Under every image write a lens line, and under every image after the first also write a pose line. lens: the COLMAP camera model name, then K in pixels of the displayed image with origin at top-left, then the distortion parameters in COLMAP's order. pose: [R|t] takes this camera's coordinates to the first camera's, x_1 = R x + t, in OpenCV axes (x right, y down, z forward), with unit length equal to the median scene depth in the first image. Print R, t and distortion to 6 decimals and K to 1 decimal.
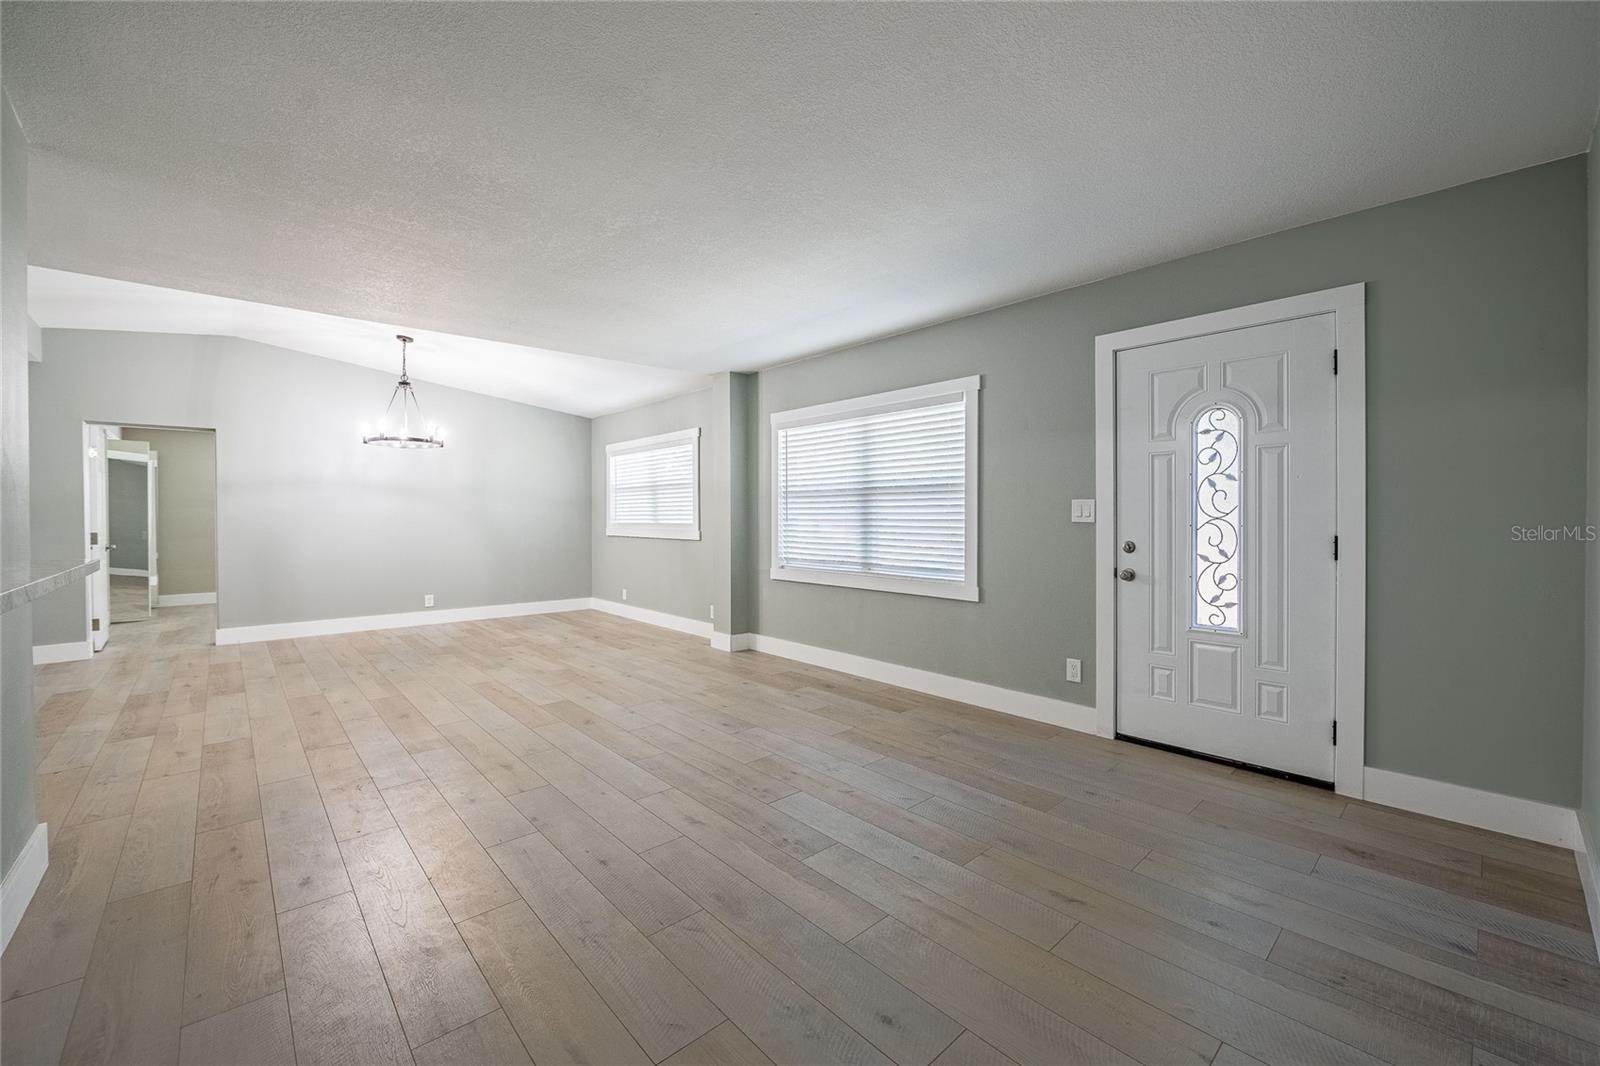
lens RADIAL K [[639.8, 0, 808.2], [0, 639.8, 518.0], [0, 0, 1]] dist [-0.018554, -0.000059]
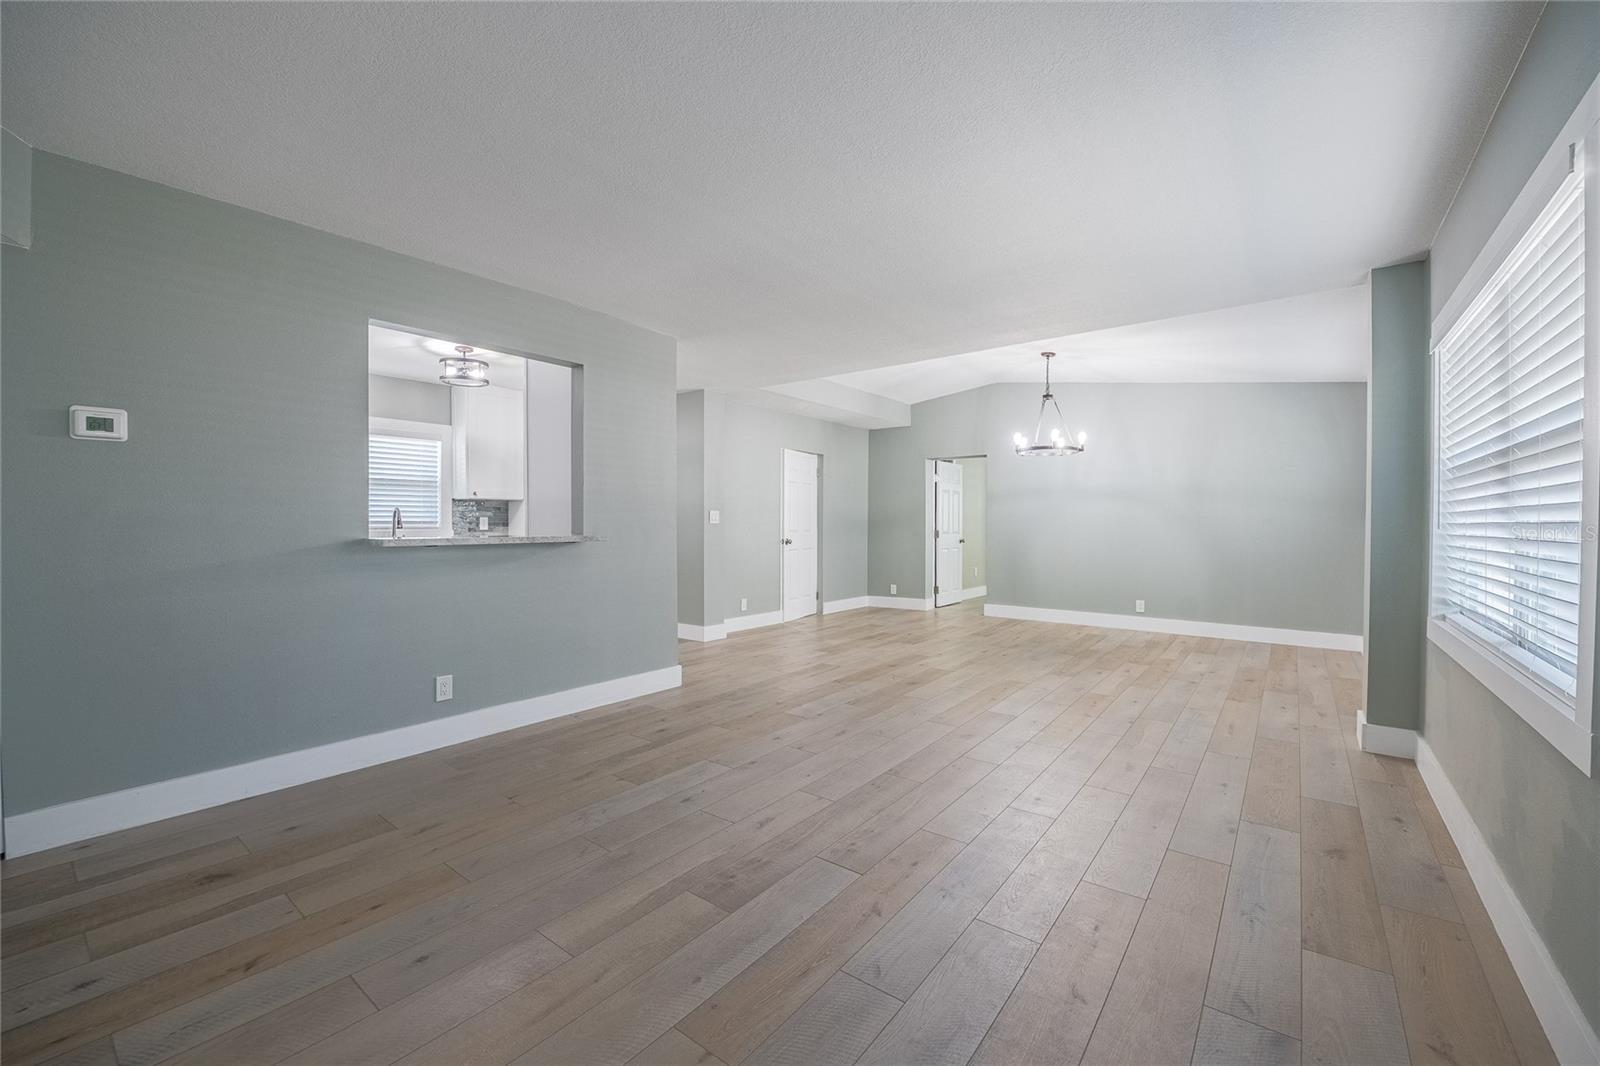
lens RADIAL K [[639.8, 0, 796.5], [0, 639.8, 529.5], [0, 0, 1]] dist [-0.018554, -0.000059]
pose [[0.173871, 0.014817, -0.984657, 0.307106], [-0.007580, 0.999877, 0.013707, 0.002083], [0.984739, 0.005080, 0.173962, 0.335642]]
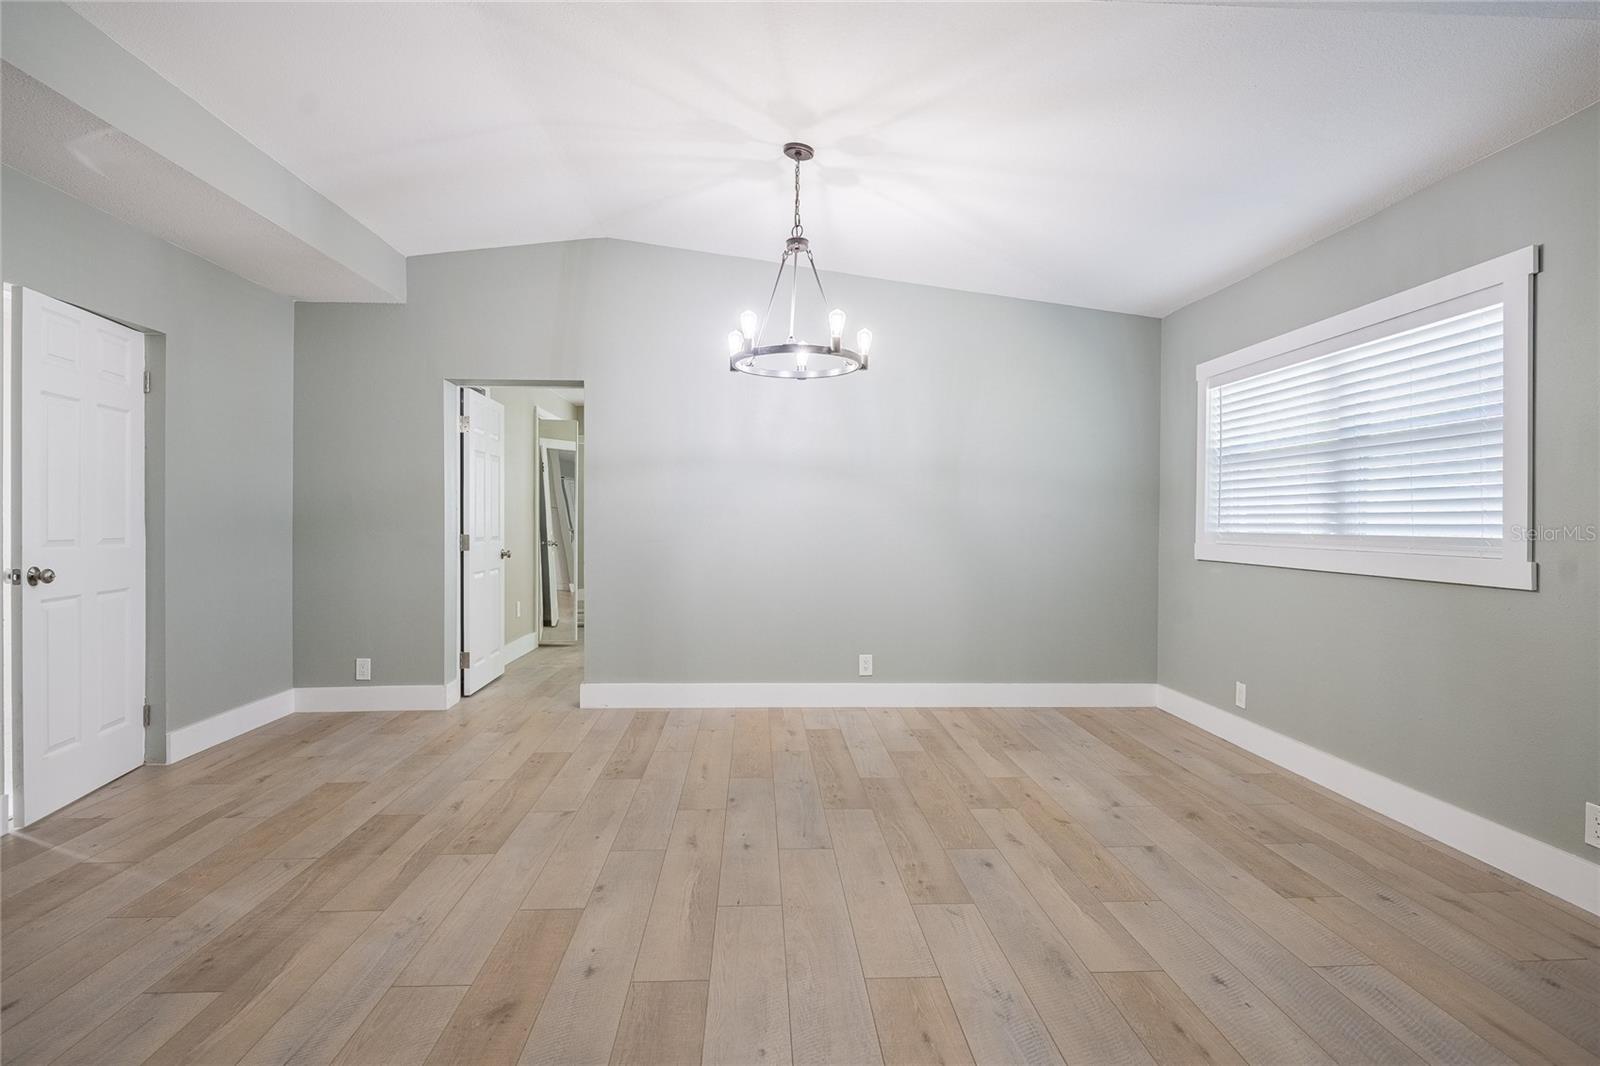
lens RADIAL K [[838.0, 0, 807.4], [0, 838.0, 525.0], [0, 0, 1]] dist [-0.001034, -0.000293]
pose [[0.777345, 0.011581, -0.628968, -0.186895], [-0.011281, 0.999926, 0.004468, 0.003326], [0.628974, 0.003622, 0.777418, 0.427440]]
